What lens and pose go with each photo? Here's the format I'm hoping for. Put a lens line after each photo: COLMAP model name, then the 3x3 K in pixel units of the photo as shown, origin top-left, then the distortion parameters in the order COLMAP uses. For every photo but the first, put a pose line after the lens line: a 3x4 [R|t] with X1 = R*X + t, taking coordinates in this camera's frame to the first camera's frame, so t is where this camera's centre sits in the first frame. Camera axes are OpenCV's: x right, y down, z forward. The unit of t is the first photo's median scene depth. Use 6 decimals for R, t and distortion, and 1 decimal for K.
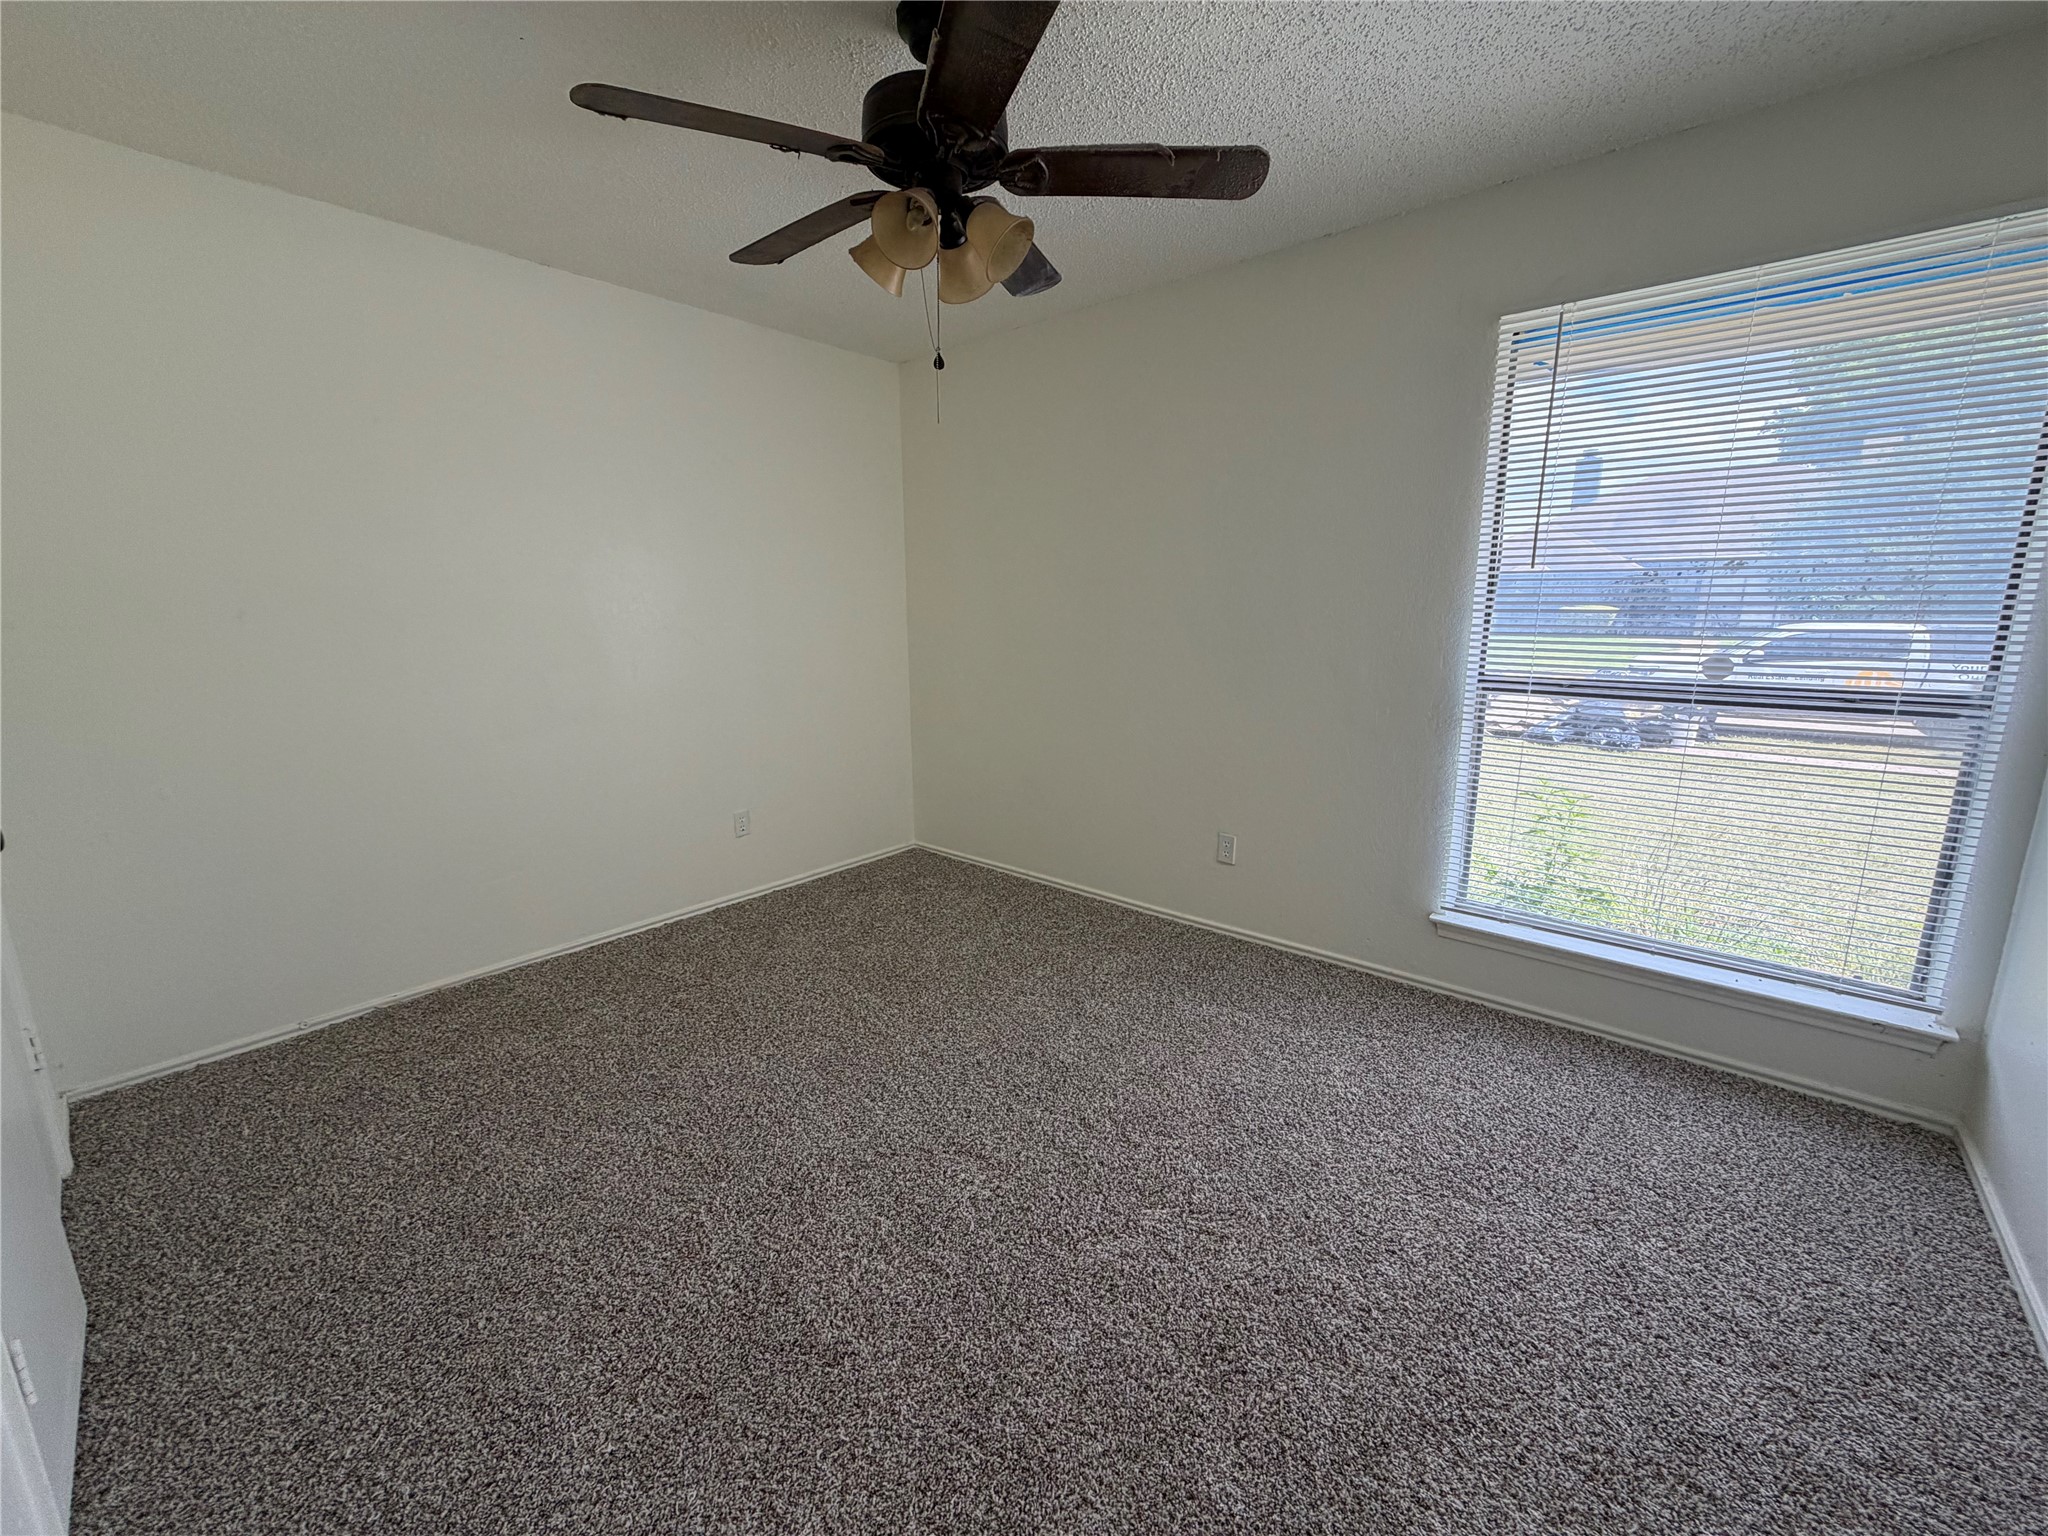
lens RADIAL K [[814.9, 0, 1020.3], [0, 814.9, 772.8], [0, 0, 1]] dist [-0.001700, 0.000640]
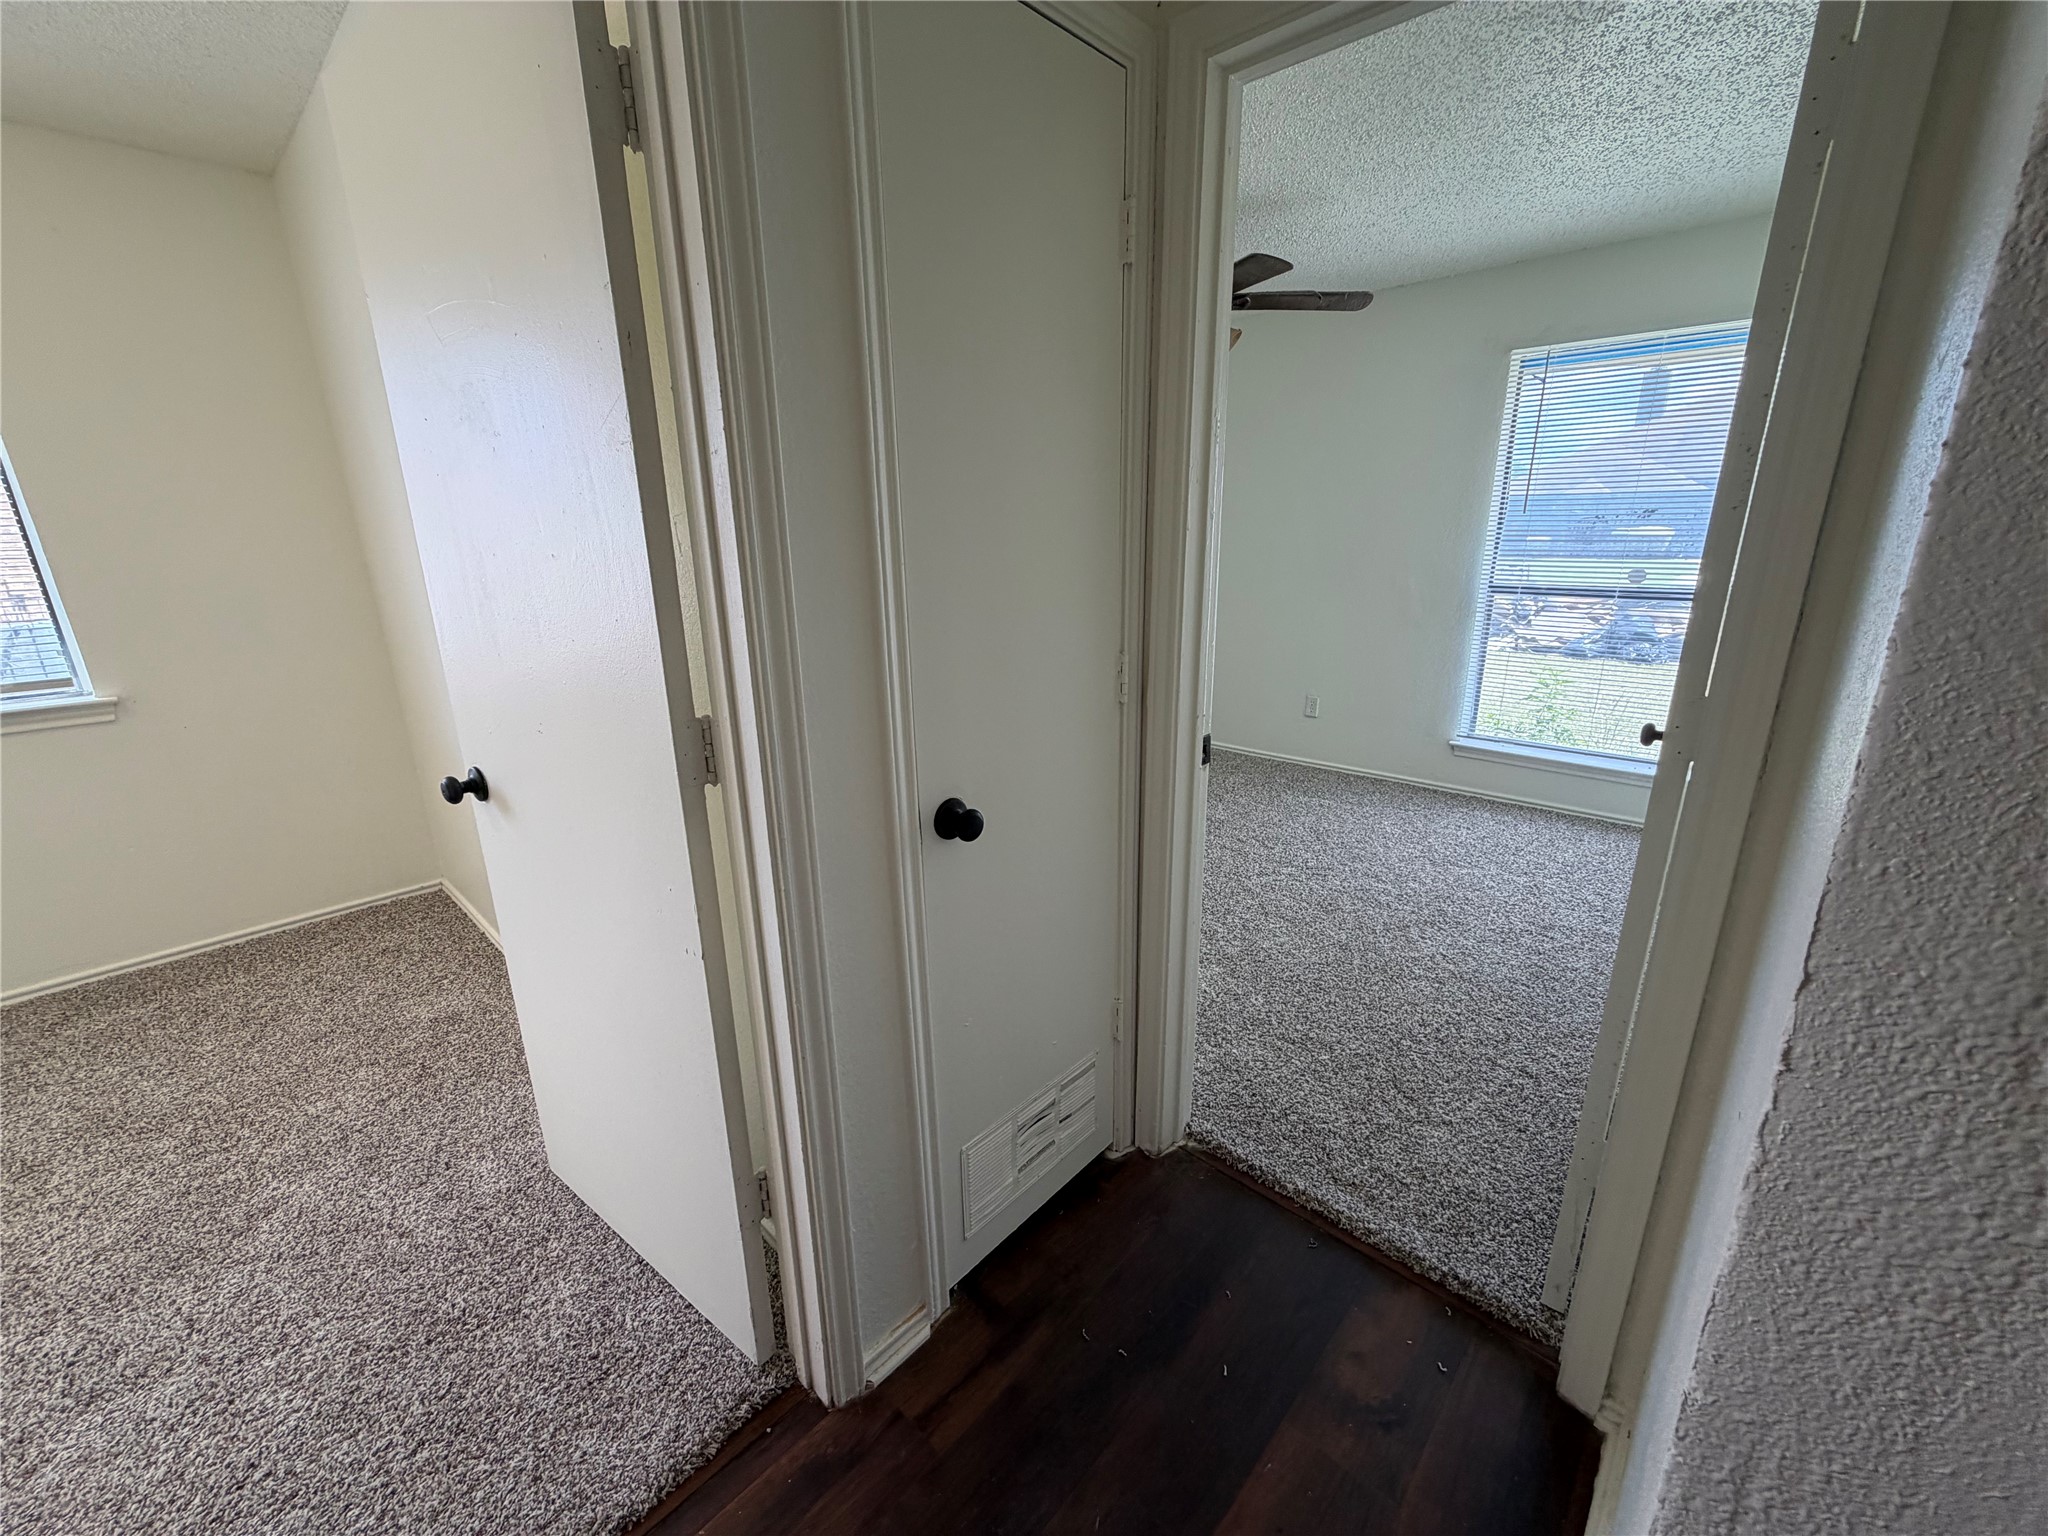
lens RADIAL K [[814.9, 0, 1020.0], [0, 814.9, 772.3], [0, 0, 1]] dist [-0.001700, 0.000640]
pose [[0.999048, 0.007129, -0.043033, -0.258903], [-0.003272, 0.996022, 0.089051, 0.103686], [0.043497, -0.088826, 0.995097, -0.612027]]
